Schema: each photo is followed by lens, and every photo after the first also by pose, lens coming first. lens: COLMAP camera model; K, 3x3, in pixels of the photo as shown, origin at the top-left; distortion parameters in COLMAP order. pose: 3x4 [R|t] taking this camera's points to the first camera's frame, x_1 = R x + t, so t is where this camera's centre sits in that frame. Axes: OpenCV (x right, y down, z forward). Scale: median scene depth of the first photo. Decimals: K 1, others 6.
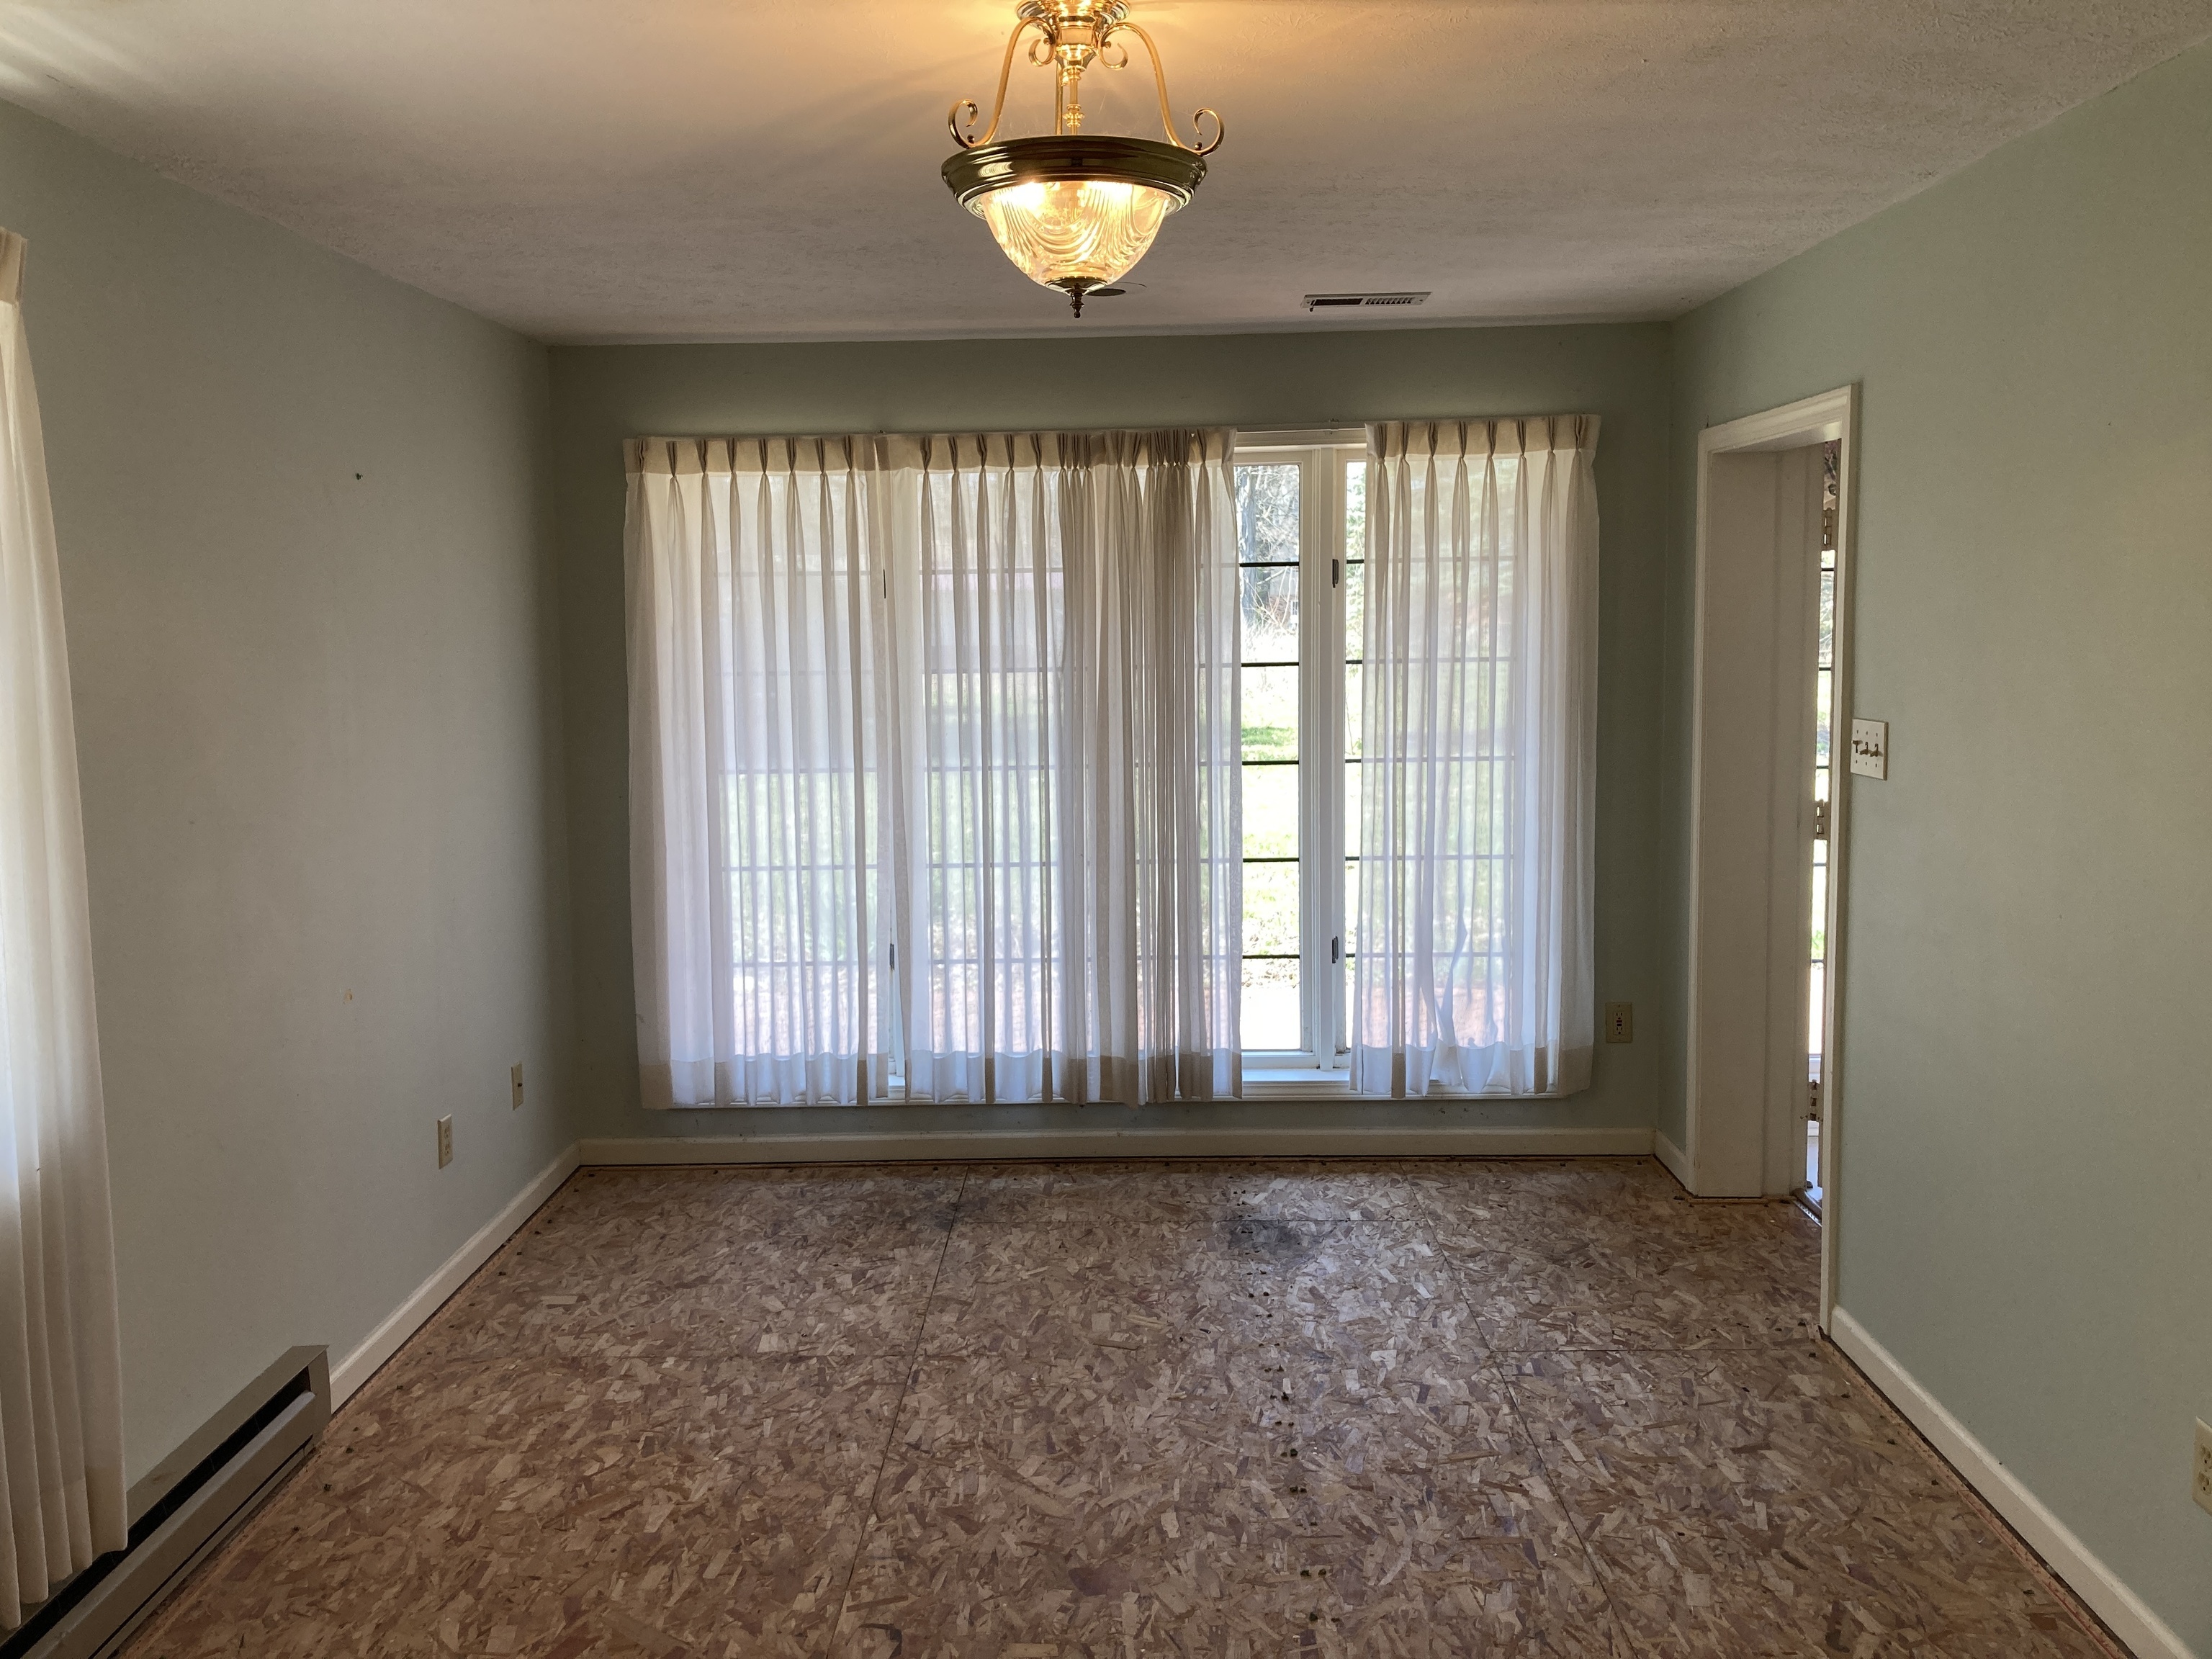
lens RADIAL K [[1814.2, 0, 1084.8], [0, 1814.2, 754.1], [0, 0, 1]] dist [0.041245, -0.054796]
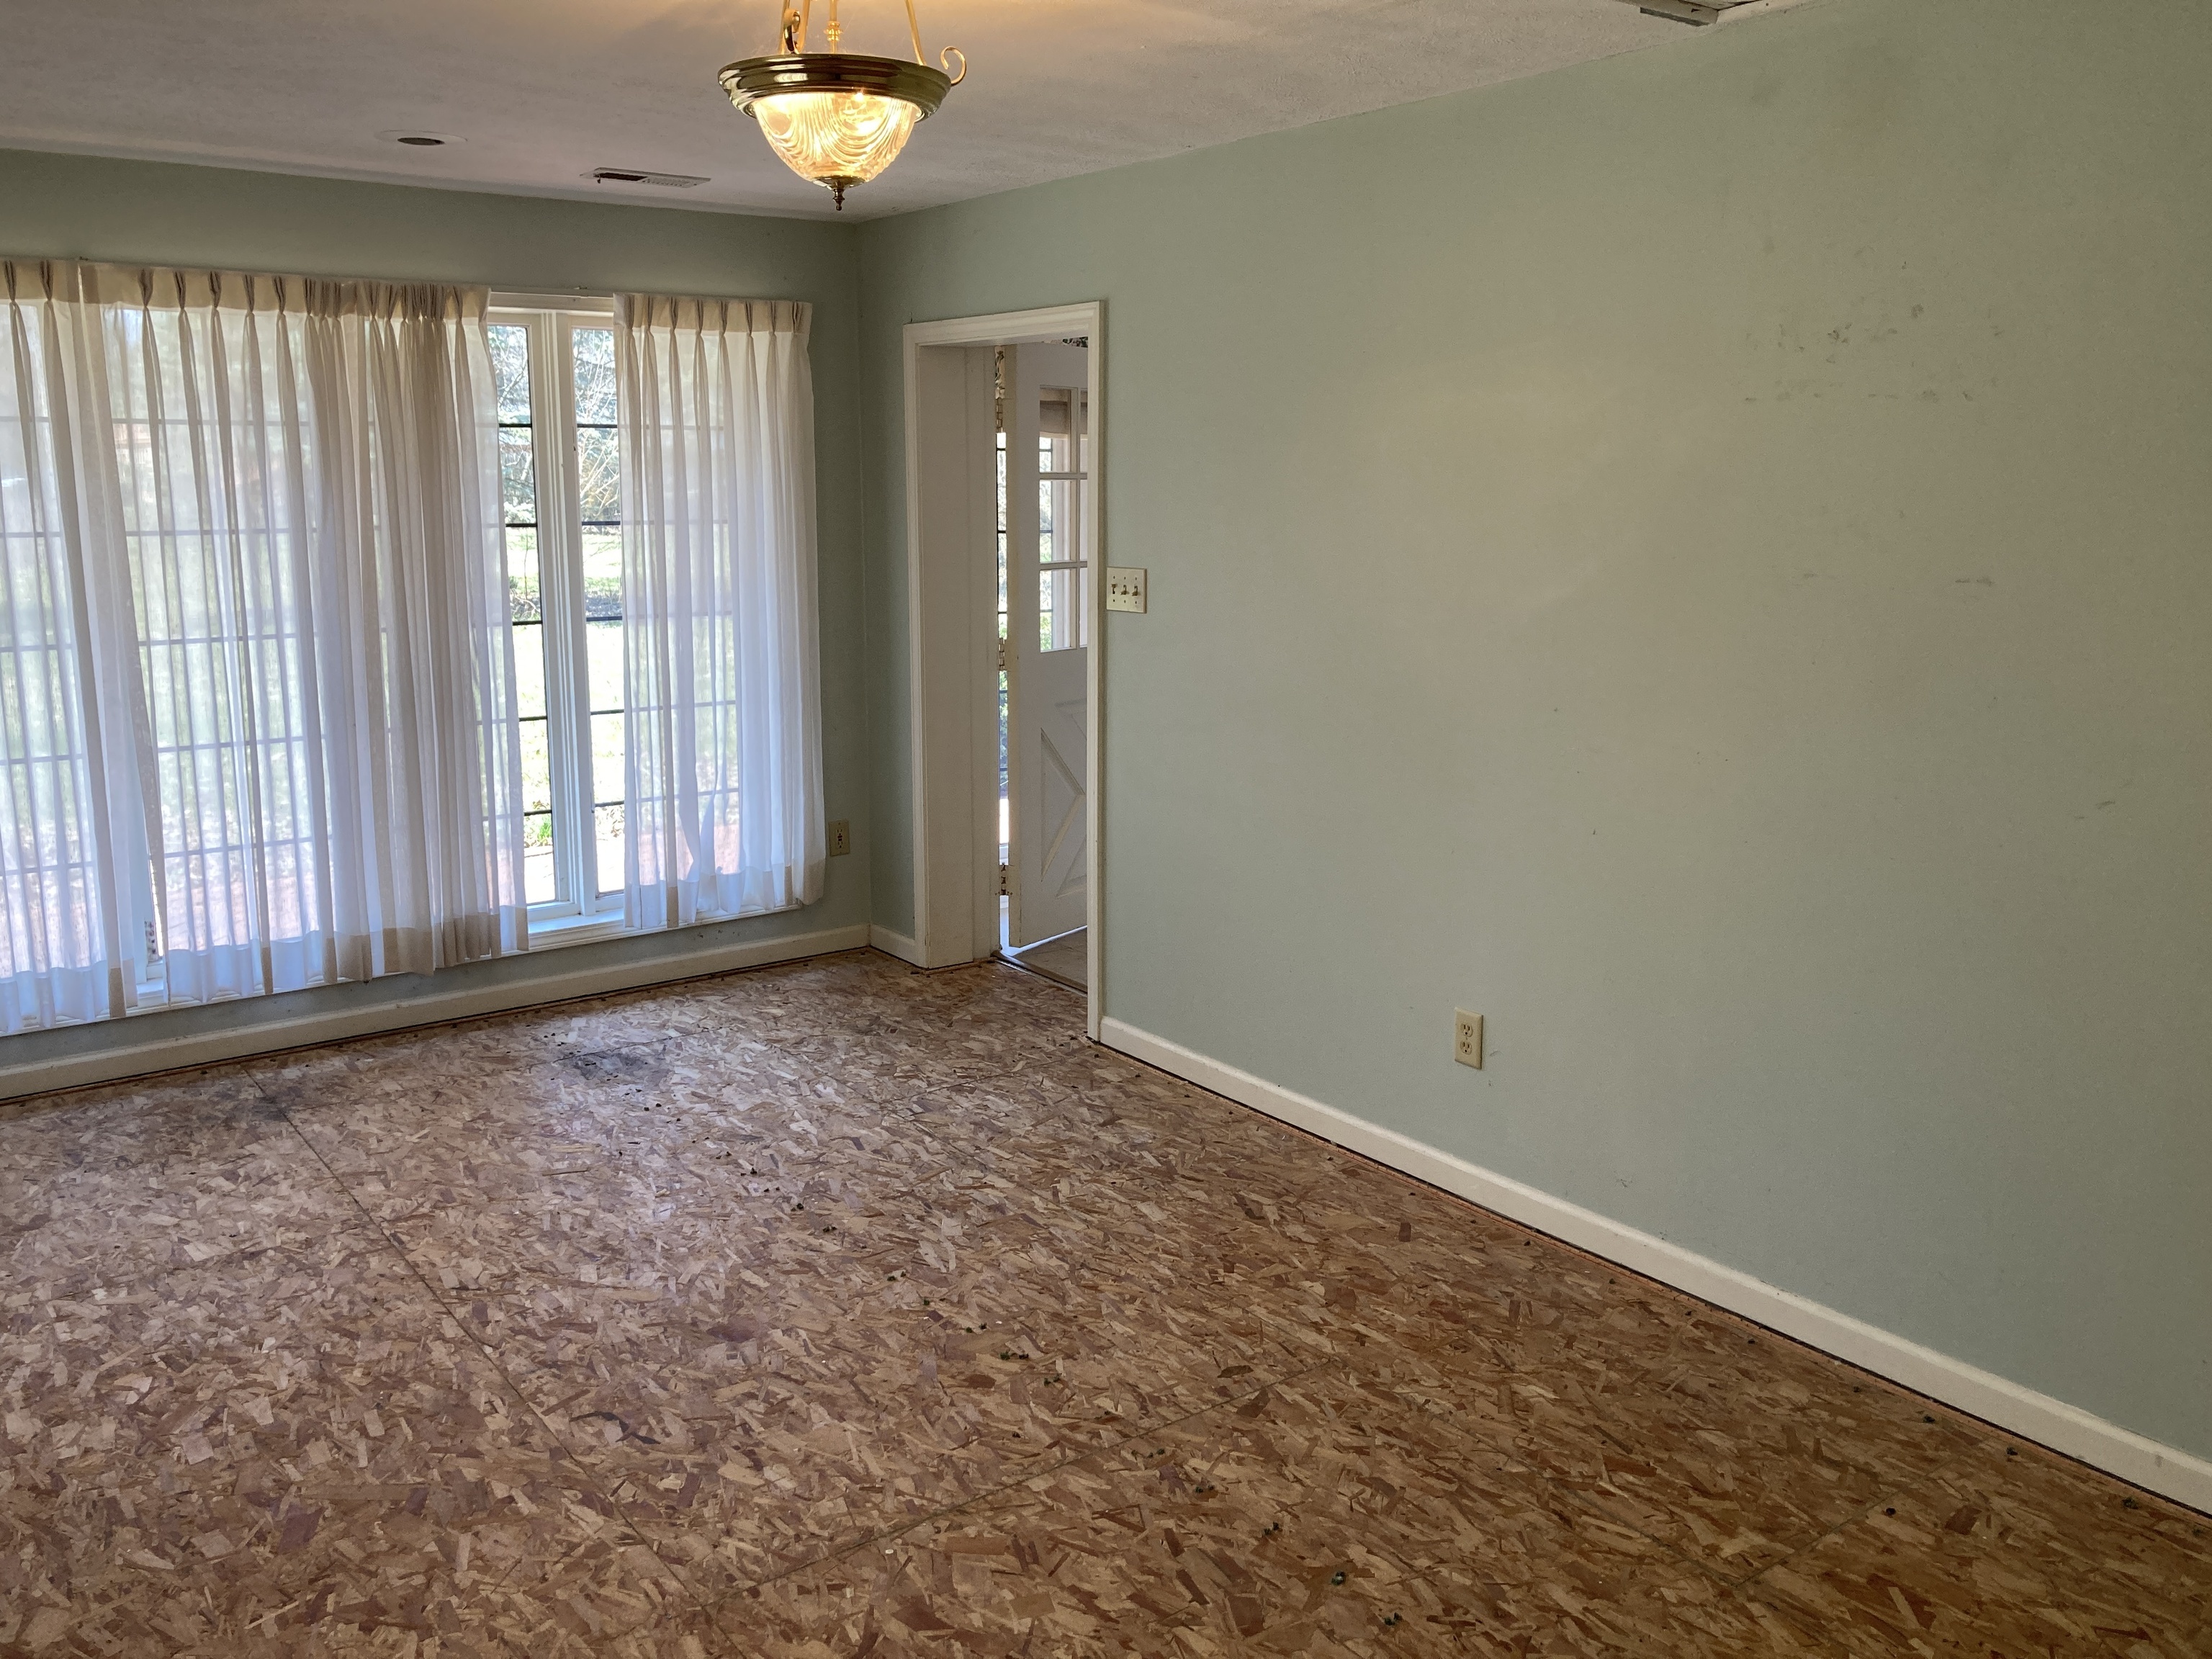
lens RADIAL K [[1814.2, 0, 1094.6], [0, 1814.2, 773.0], [0, 0, 1]] dist [0.041245, -0.054796]
pose [[0.787986, -0.083677, 0.609981, -0.380521], [0.034534, 0.995169, 0.091905, 0.007315], [-0.614724, -0.051355, 0.787069, -0.012308]]
